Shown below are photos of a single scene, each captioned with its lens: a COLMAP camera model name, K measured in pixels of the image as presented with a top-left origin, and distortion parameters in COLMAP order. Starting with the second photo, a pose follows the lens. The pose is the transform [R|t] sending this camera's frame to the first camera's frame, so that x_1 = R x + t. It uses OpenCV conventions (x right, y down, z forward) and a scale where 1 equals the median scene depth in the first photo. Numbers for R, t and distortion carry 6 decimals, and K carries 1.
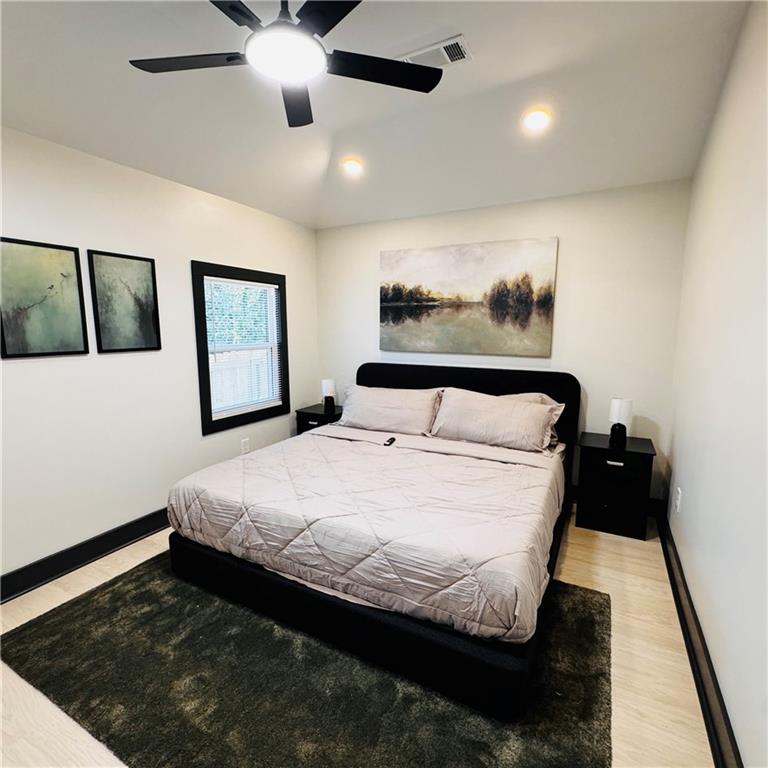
lens RADIAL K [[411.6, 0, 382.4], [0, 411.6, 378.3], [0, 0, 1]] dist [-0.002059, -0.000771]
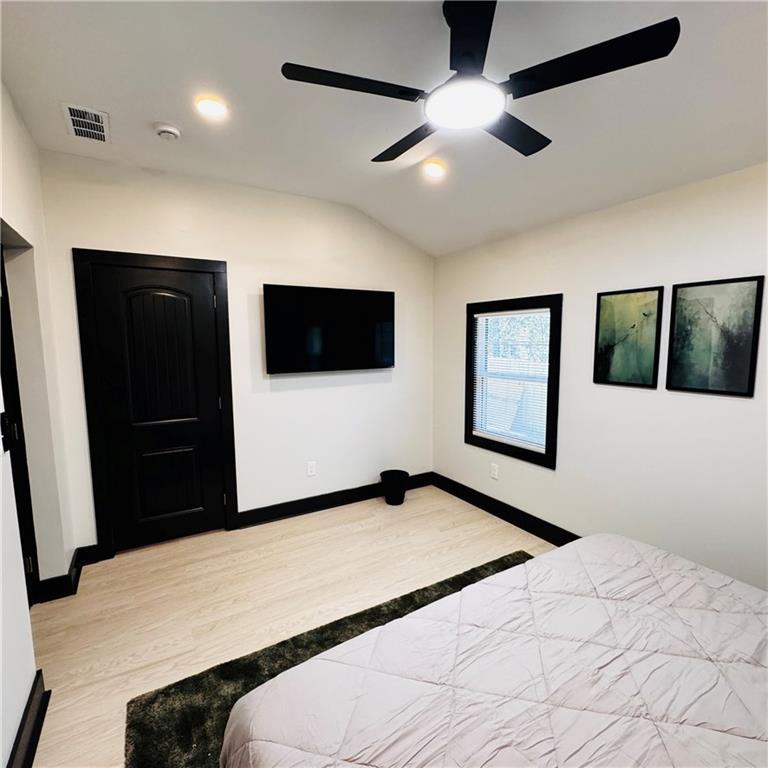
lens RADIAL K [[411.6, 0, 381.9], [0, 411.6, 390.6], [0, 0, 1]] dist [-0.002059, -0.000771]
pose [[-0.529246, 0.066160, -0.845885, 0.492774], [-0.142664, 0.975822, 0.165584, -0.122853], [0.836388, 0.208312, -0.507012, 0.925520]]
